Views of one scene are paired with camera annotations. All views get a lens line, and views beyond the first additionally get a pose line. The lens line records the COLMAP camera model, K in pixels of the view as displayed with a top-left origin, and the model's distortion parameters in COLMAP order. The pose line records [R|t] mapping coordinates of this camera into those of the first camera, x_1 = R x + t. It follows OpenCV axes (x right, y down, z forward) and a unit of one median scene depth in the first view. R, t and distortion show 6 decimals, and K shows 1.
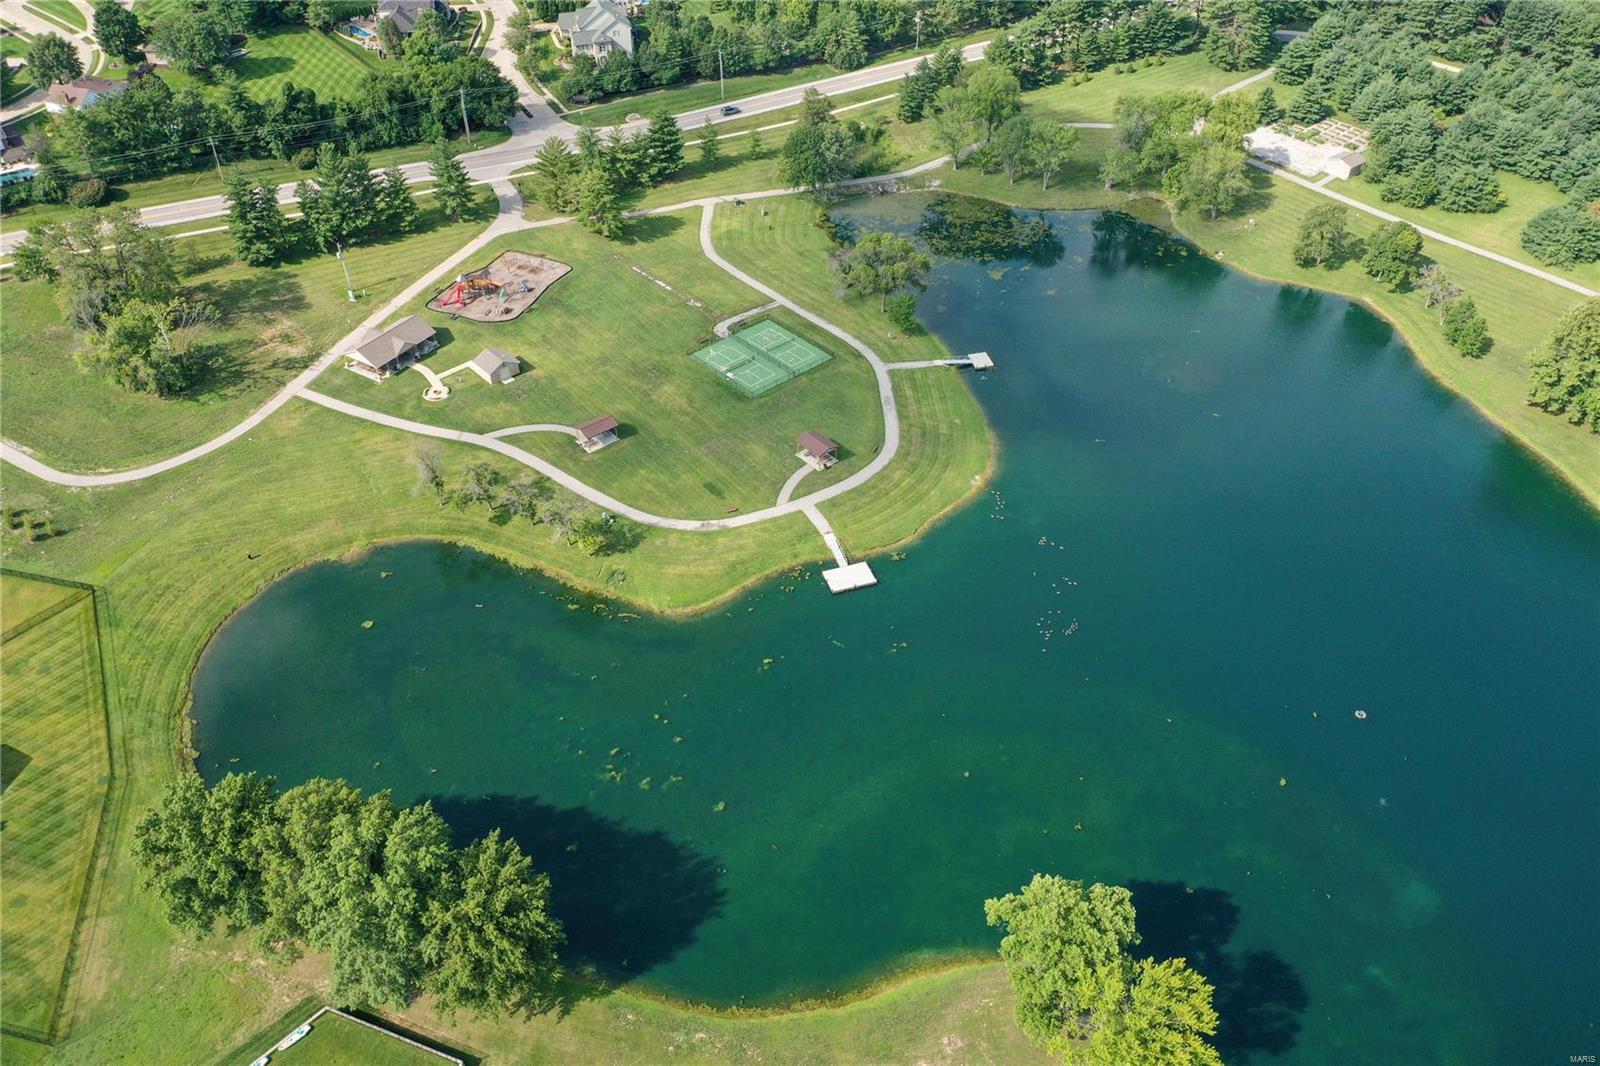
lens RADIAL K [[1258.4, 0, 800.0], [0, 1258.4, 533.0], [0, 0, 1]] dist [0.005113, 0.000919]
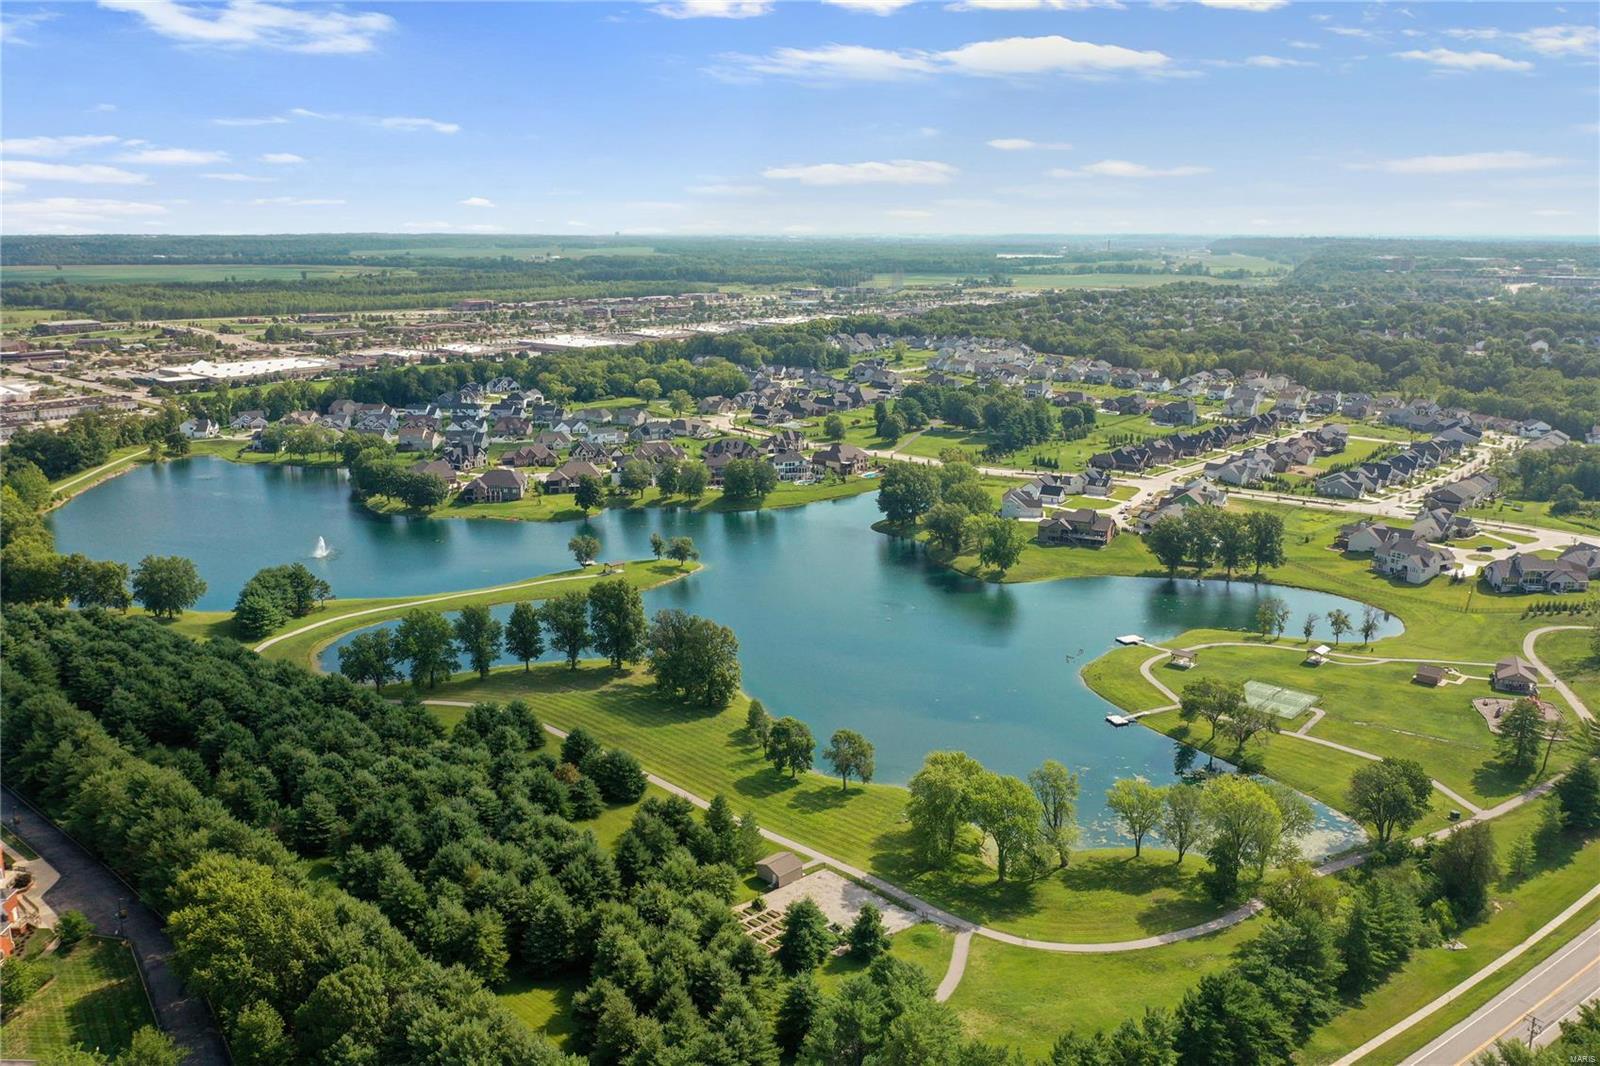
lens RADIAL K [[1258.4, 0, 800.0], [0, 1258.4, 533.0], [0, 0, 1]] dist [0.005113, 0.000919]
pose [[-0.993527, 0.026365, -0.110494, 0.680686], [-0.073043, 0.596673, 0.799153, -1.422475], [0.086998, 0.802051, -0.590885, 1.760781]]
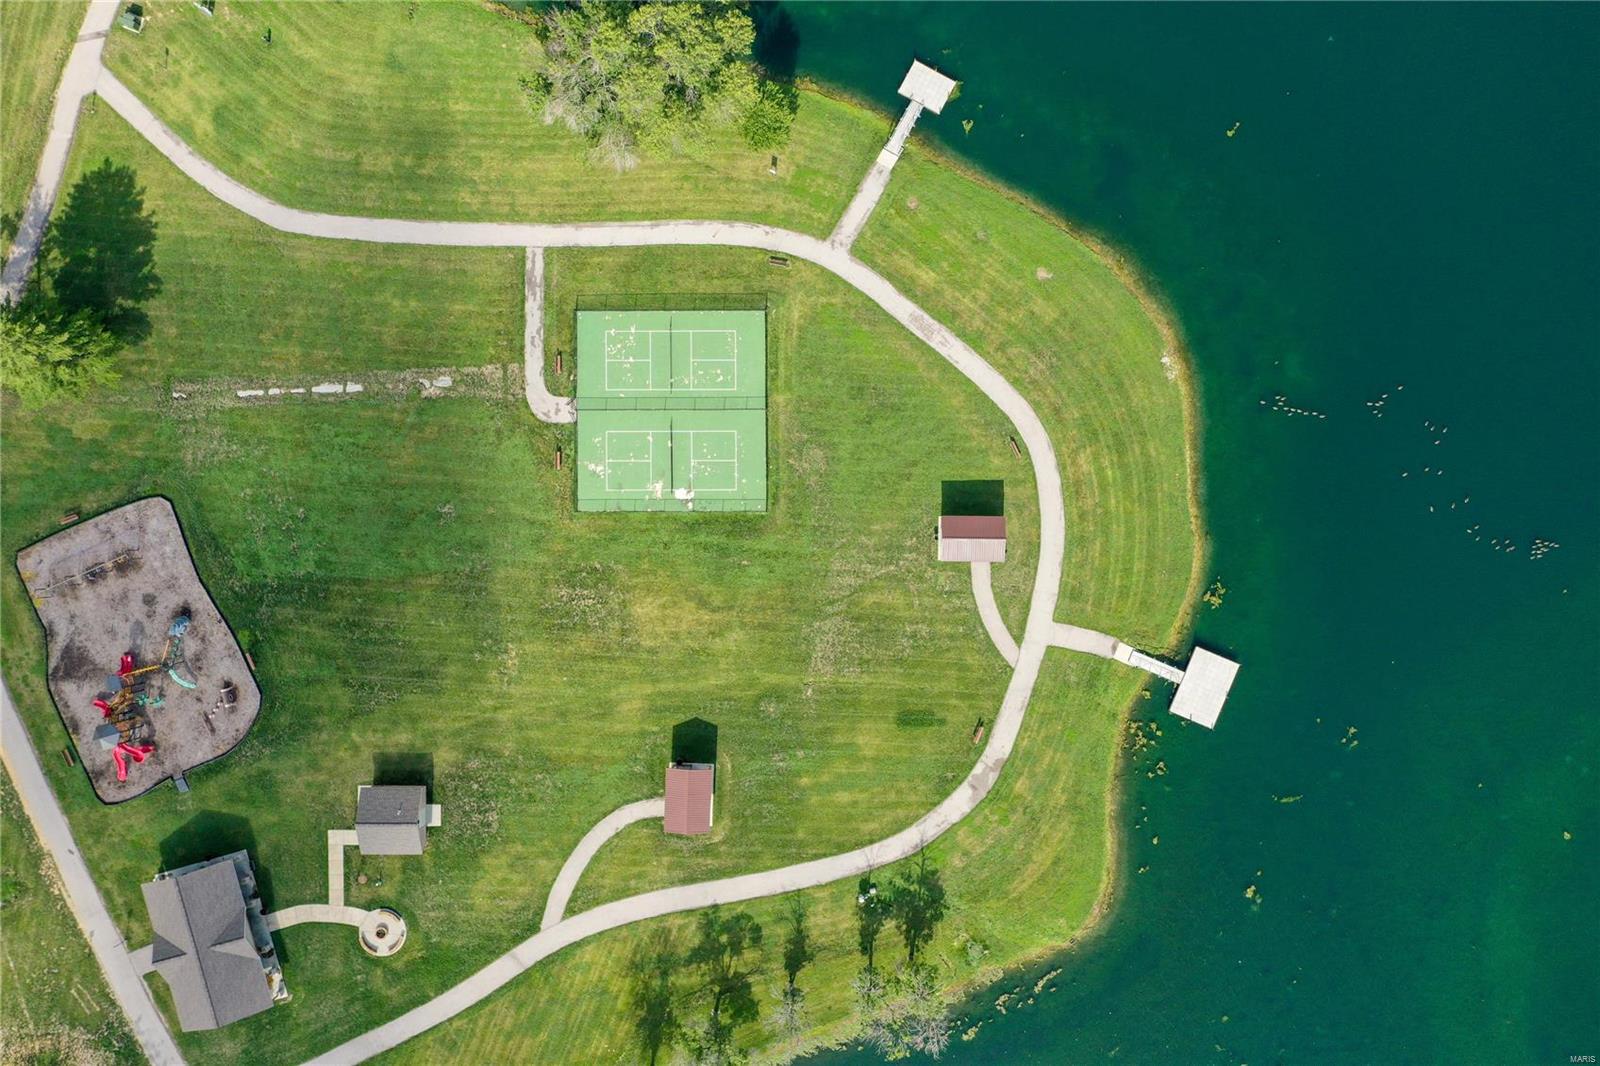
lens RADIAL K [[1258.4, 0, 800.0], [0, 1258.4, 533.0], [0, 0, 1]] dist [0.005113, 0.000919]
pose [[0.664353, -0.747419, -0.000540, -0.036370], [0.484433, 0.430044, 0.761831, -0.538166], [-0.569174, -0.506386, 0.647776, 0.648242]]
